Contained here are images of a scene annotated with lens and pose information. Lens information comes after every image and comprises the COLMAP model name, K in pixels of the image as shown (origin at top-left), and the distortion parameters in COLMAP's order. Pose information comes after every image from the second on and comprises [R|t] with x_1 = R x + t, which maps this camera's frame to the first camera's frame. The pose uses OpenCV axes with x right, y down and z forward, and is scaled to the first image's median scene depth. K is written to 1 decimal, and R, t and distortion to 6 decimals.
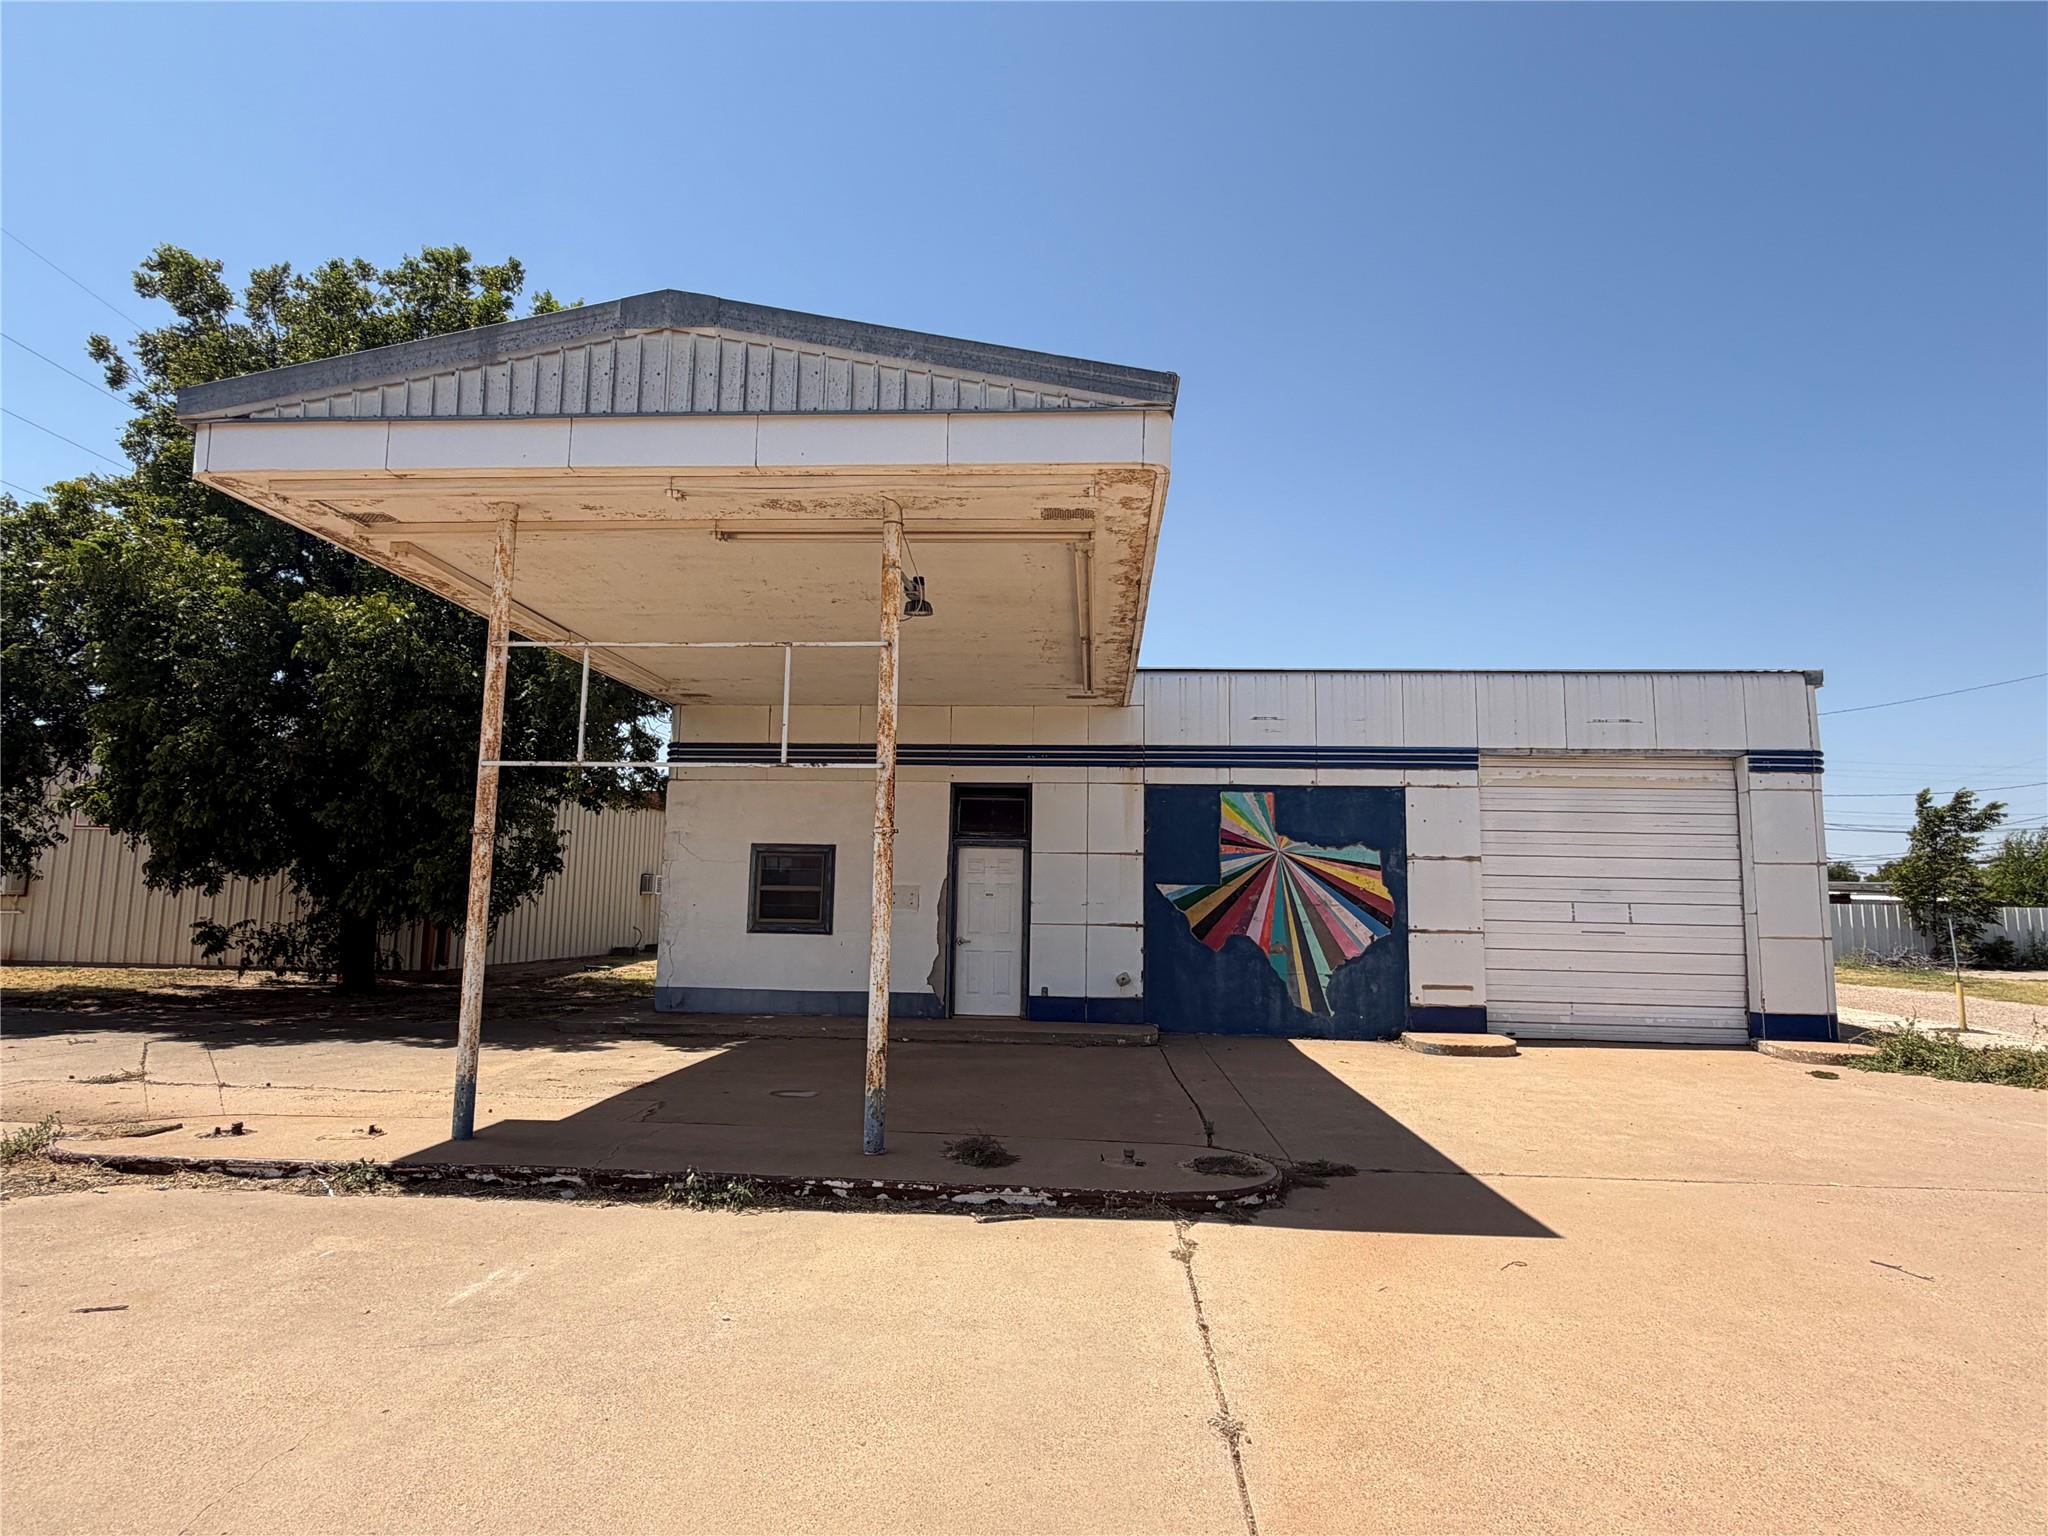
lens RADIAL K [[1125.1, 0, 1017.6], [0, 1125.1, 773.4], [0, 0, 1]] dist [0.001481, -0.000139]
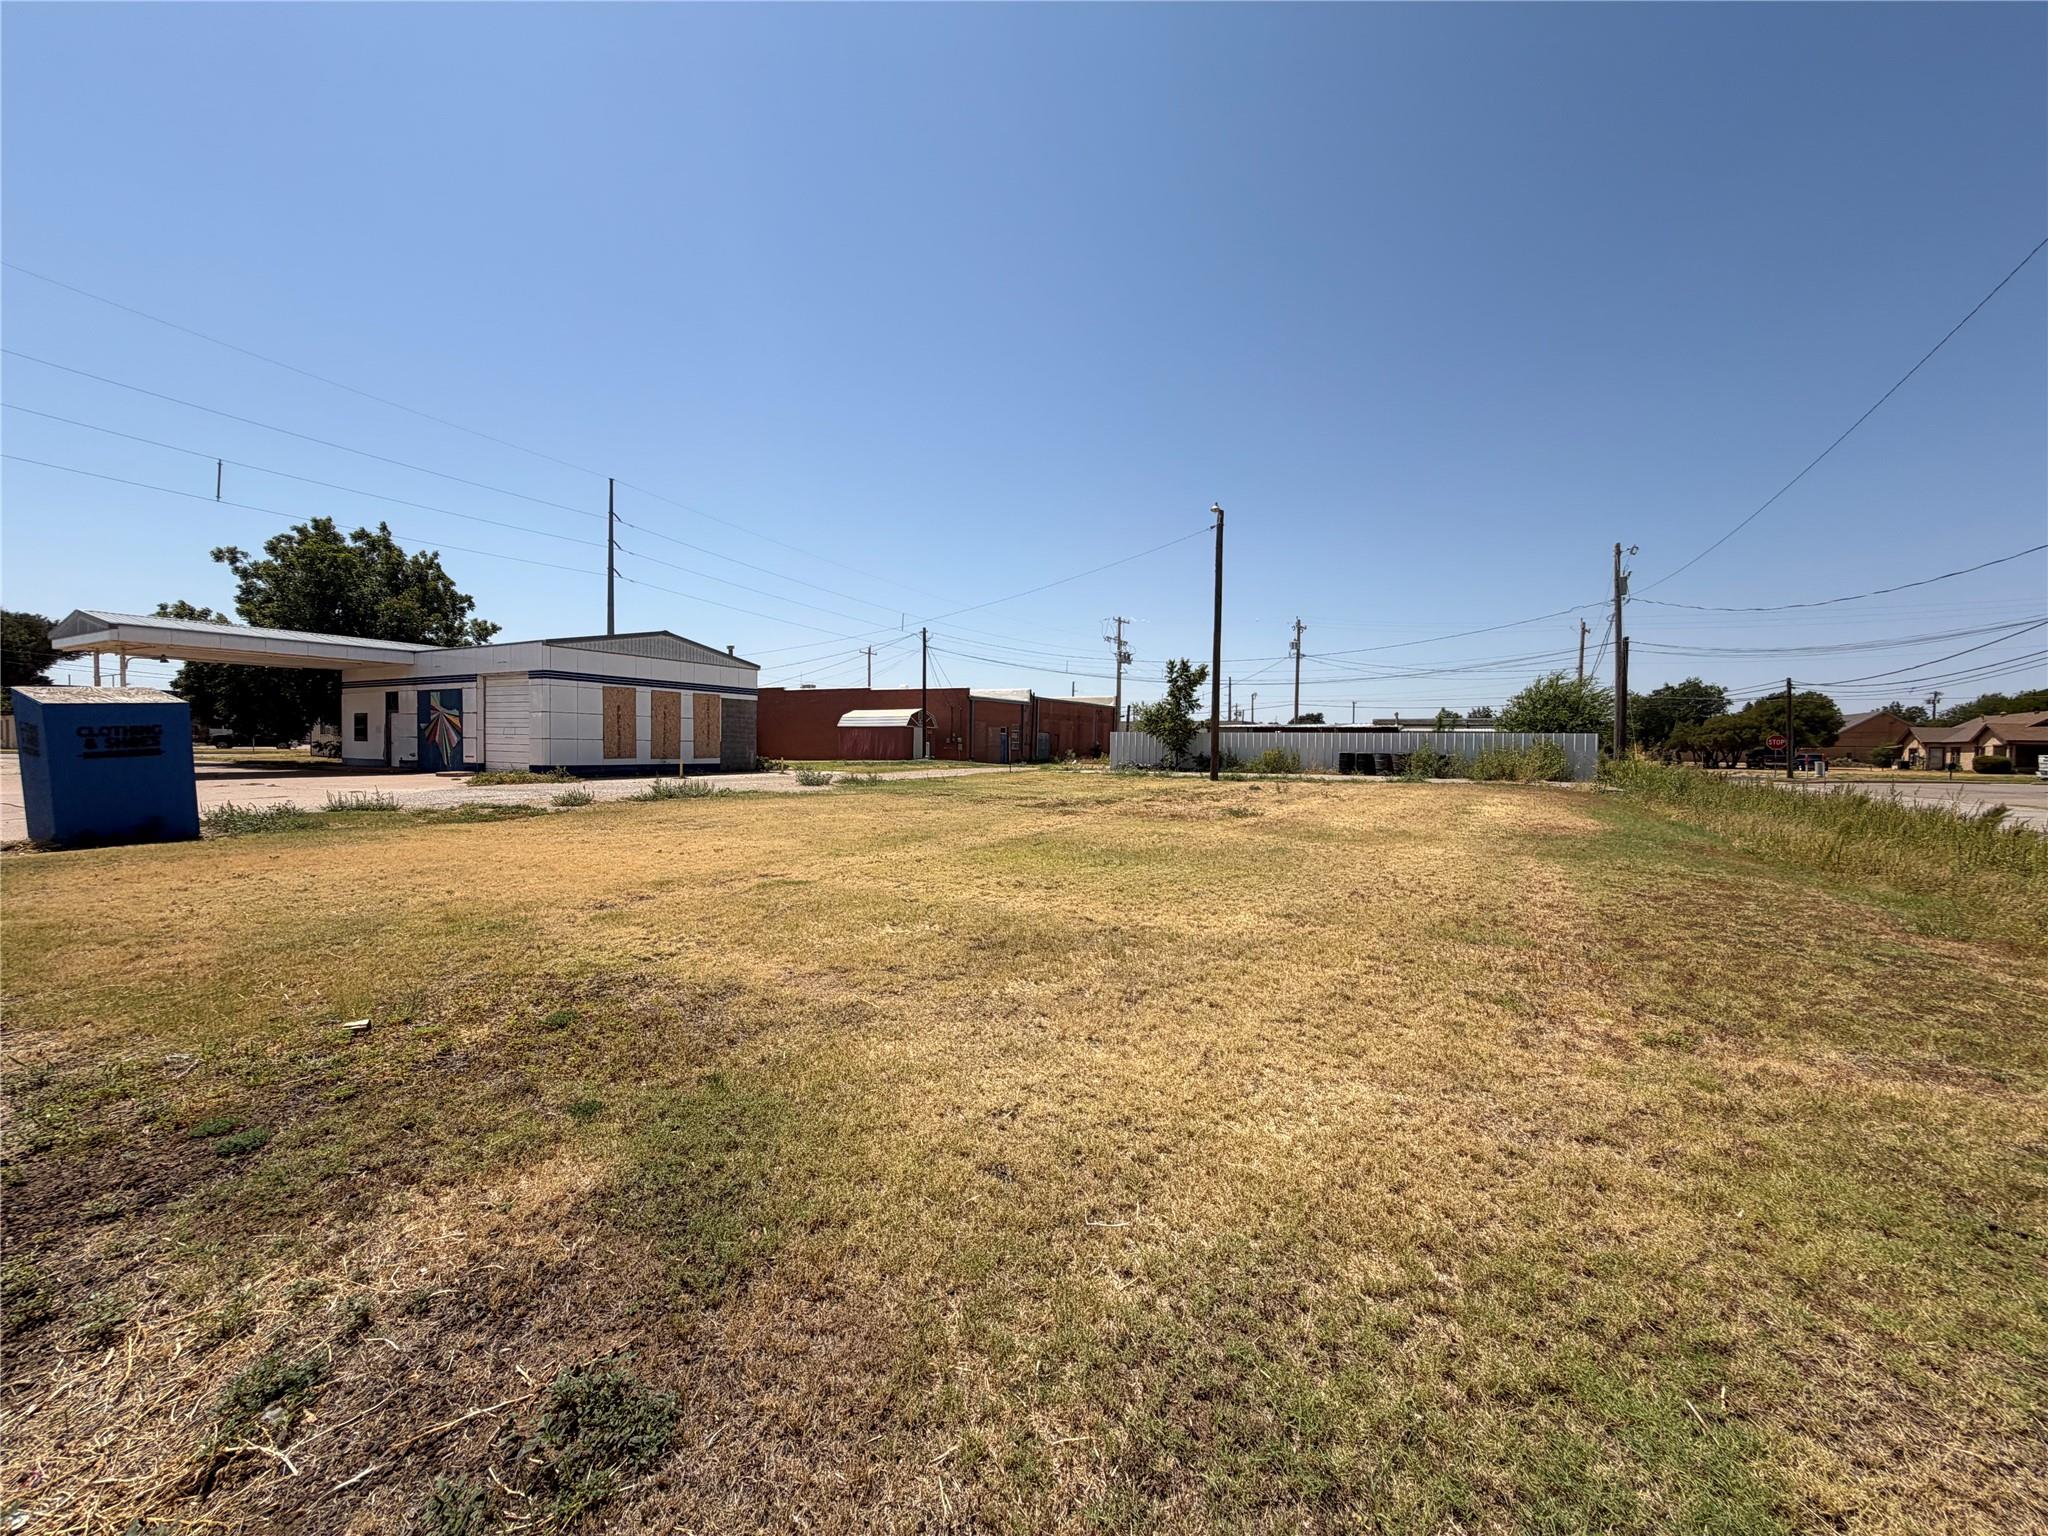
lens RADIAL K [[819.5, 0, 1018.7], [0, 819.5, 771.7], [0, 0, 1]] dist [-0.000714, -0.000167]
pose [[0.902297, 0.006304, -0.431069, 2.544365], [0.053969, 0.990376, 0.127450, 0.032640], [0.427724, -0.138262, 0.893272, -0.299036]]
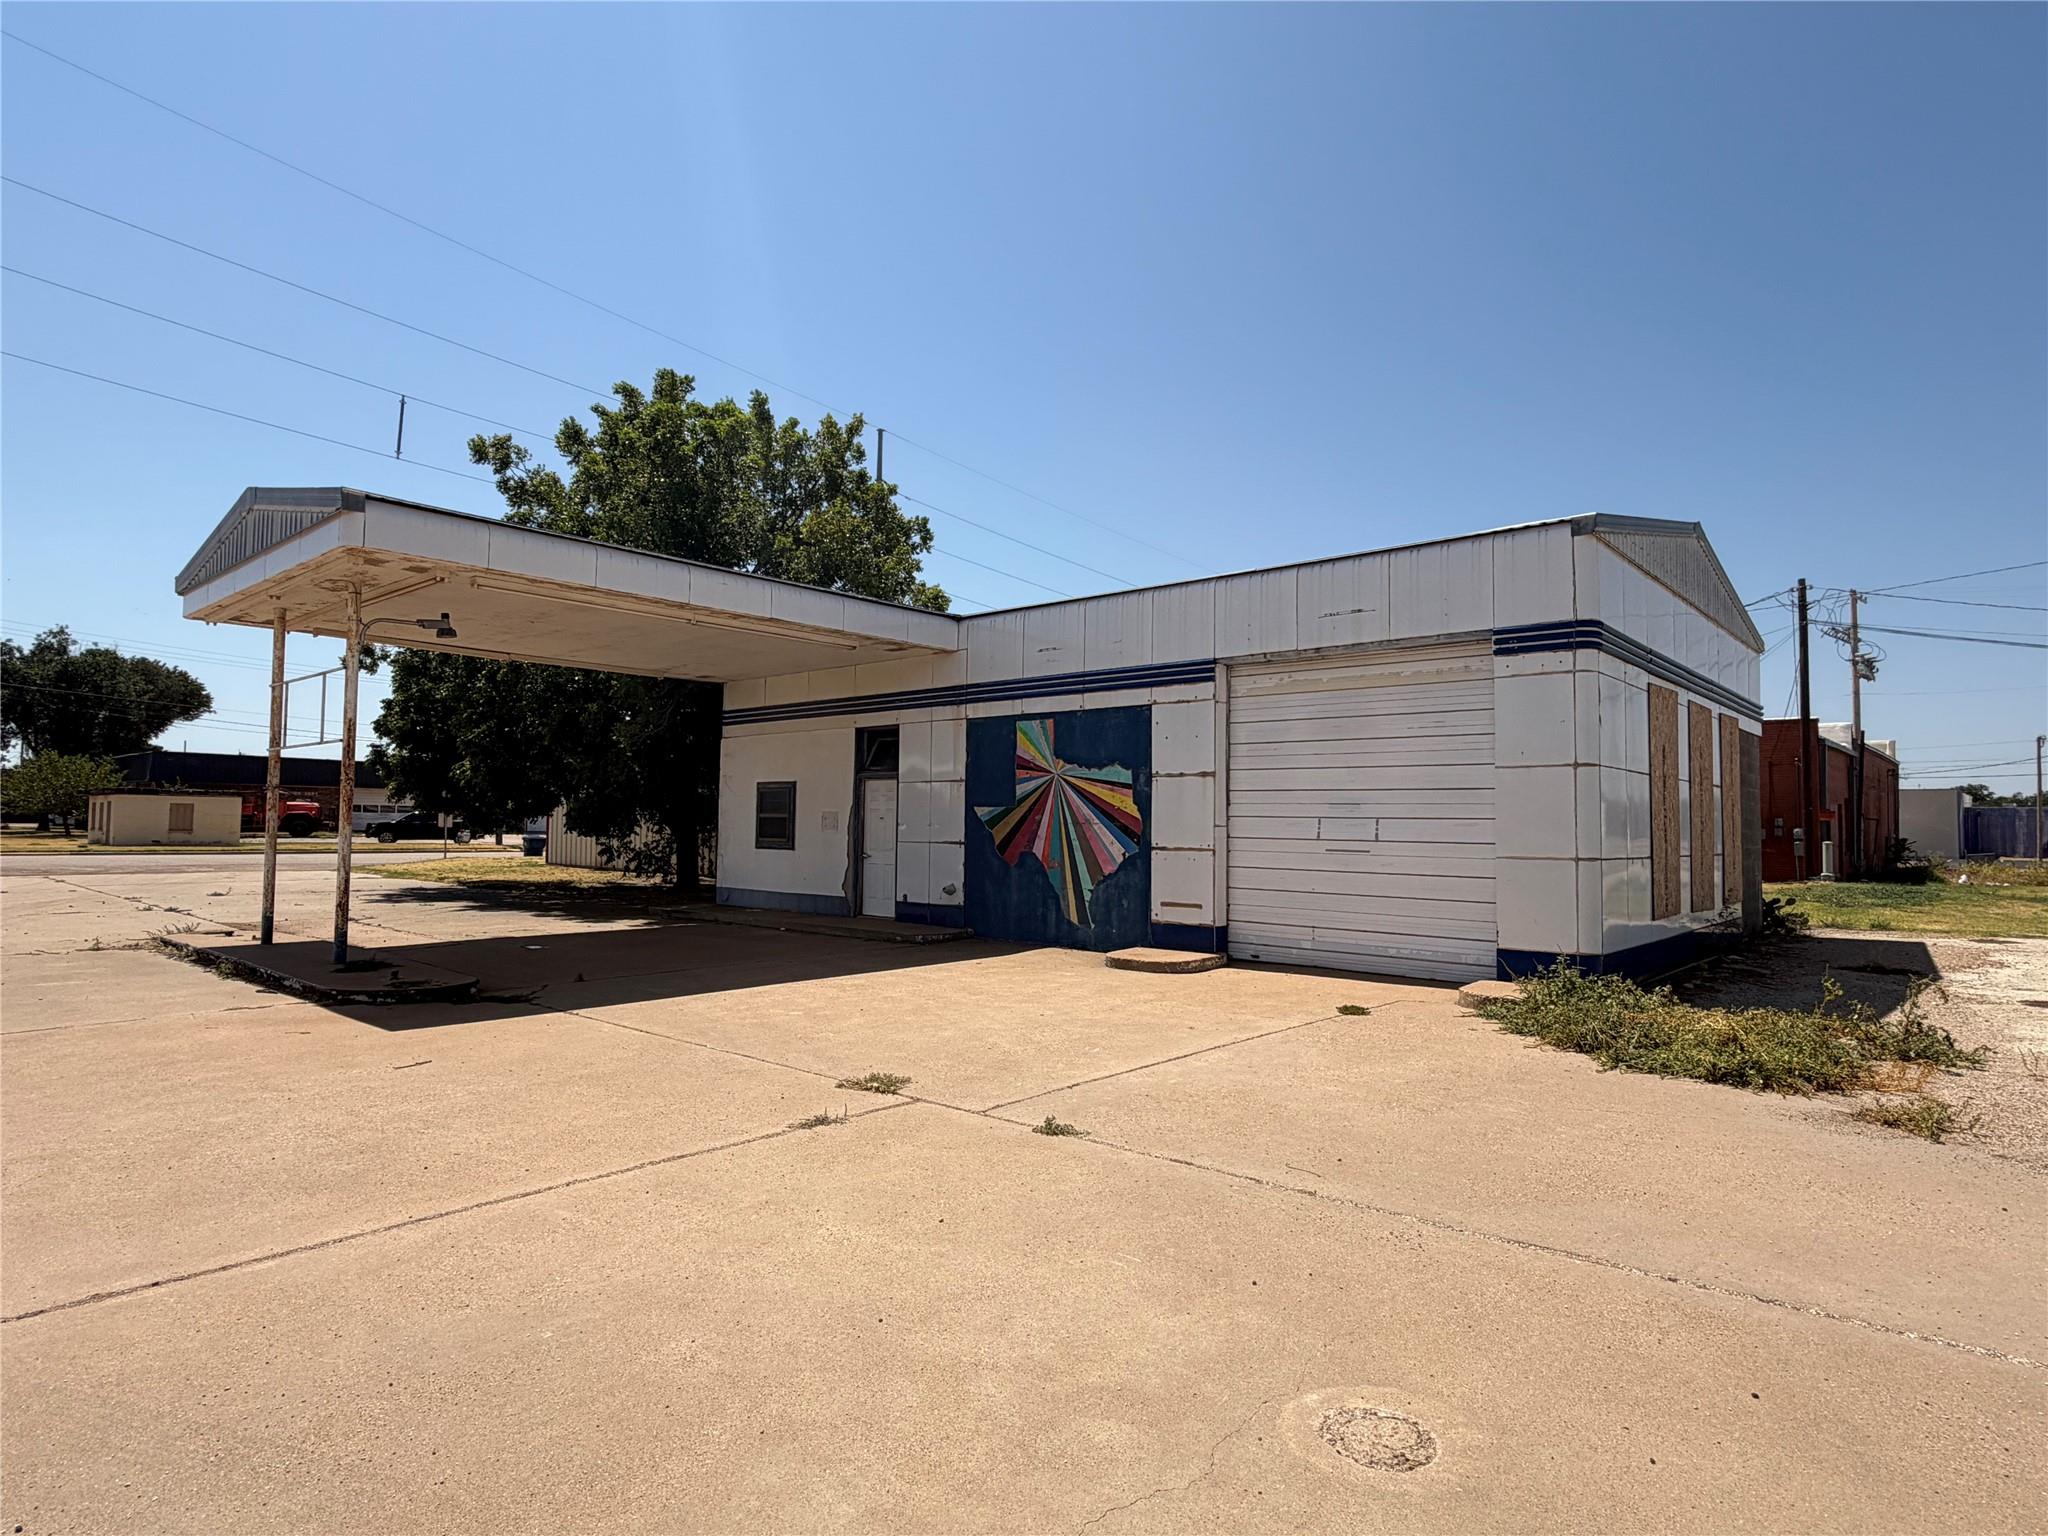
lens RADIAL K [[1125.1, 0, 1017.6], [0, 1125.1, 773.4], [0, 0, 1]] dist [0.001481, -0.000139]
pose [[0.788302, -0.037482, -0.614145, 0.860267], [0.074189, 0.996651, 0.034400, 0.029466], [0.610799, -0.072680, 0.788443, 0.137662]]
